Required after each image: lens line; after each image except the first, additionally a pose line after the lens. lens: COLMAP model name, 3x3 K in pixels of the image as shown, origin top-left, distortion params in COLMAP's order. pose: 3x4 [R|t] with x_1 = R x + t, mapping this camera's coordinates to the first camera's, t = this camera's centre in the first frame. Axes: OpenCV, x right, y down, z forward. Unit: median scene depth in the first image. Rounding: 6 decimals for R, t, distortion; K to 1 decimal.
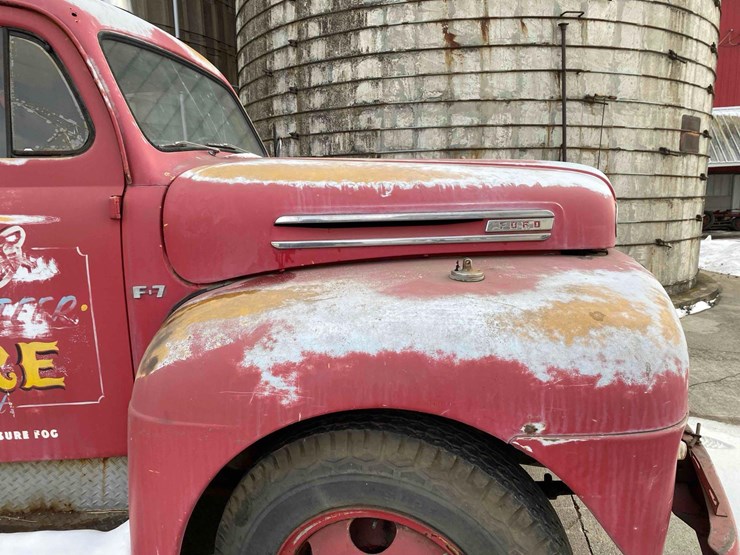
lens RADIAL K [[563.5, 0, 373.3], [0, 563.5, 275.2], [0, 0, 1]] dist [0.059293, -0.058064]
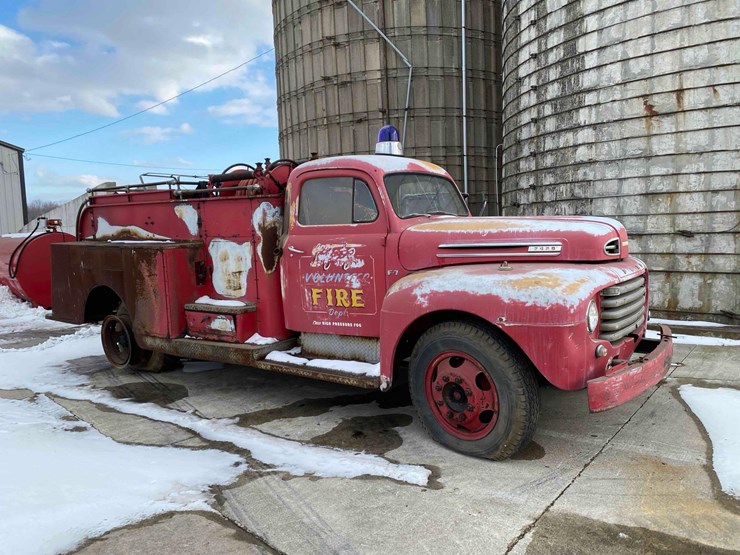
lens RADIAL K [[563.5, 0, 373.3], [0, 563.5, 275.2], [0, 0, 1]] dist [0.059293, -0.058064]
pose [[0.863070, 0.031230, -0.504118, 0.837420], [-0.059118, 0.997472, -0.039418, 0.147455], [0.501612, 0.063823, 0.862735, -1.291131]]
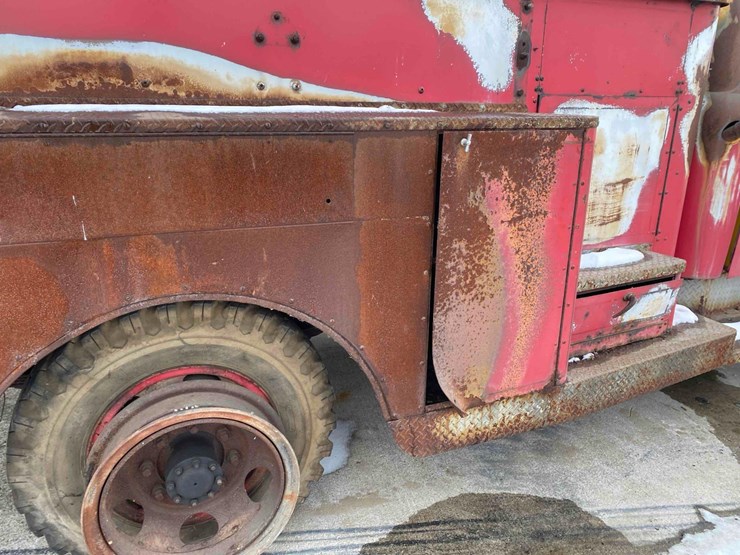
lens RADIAL K [[563.5, 0, 373.3], [0, 563.5, 275.2], [0, 0, 1]] dist [0.059293, -0.058064]
pose [[0.872072, -0.131126, 0.471482, -2.609016], [0.073239, 0.987554, 0.139188, 0.037749], [-0.483866, -0.086851, 0.870822, 0.119674]]
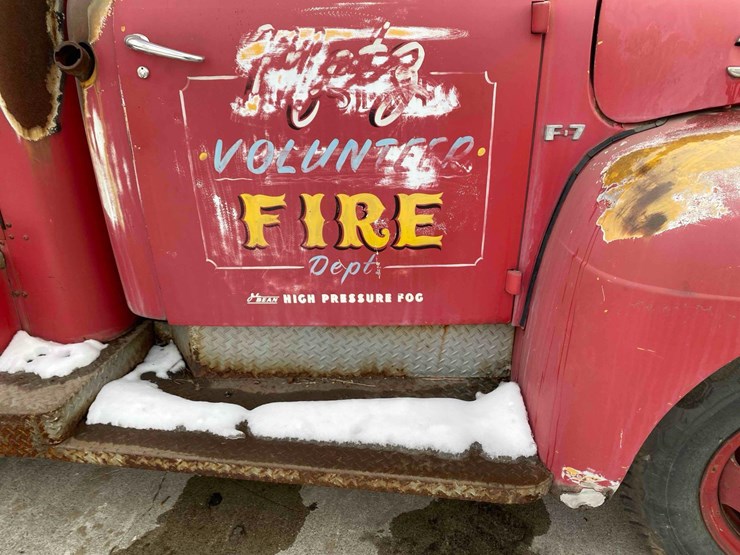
lens RADIAL K [[549.6, 0, 368.1], [0, 549.6, 275.8], [0, 0, 1]] dist [0.043384, -0.050035]
pose [[0.999090, 0.024686, -0.034786, -0.625572], [-0.015550, 0.970183, 0.241874, 0.039760], [0.039719, -0.241113, 0.969684, 0.181582]]
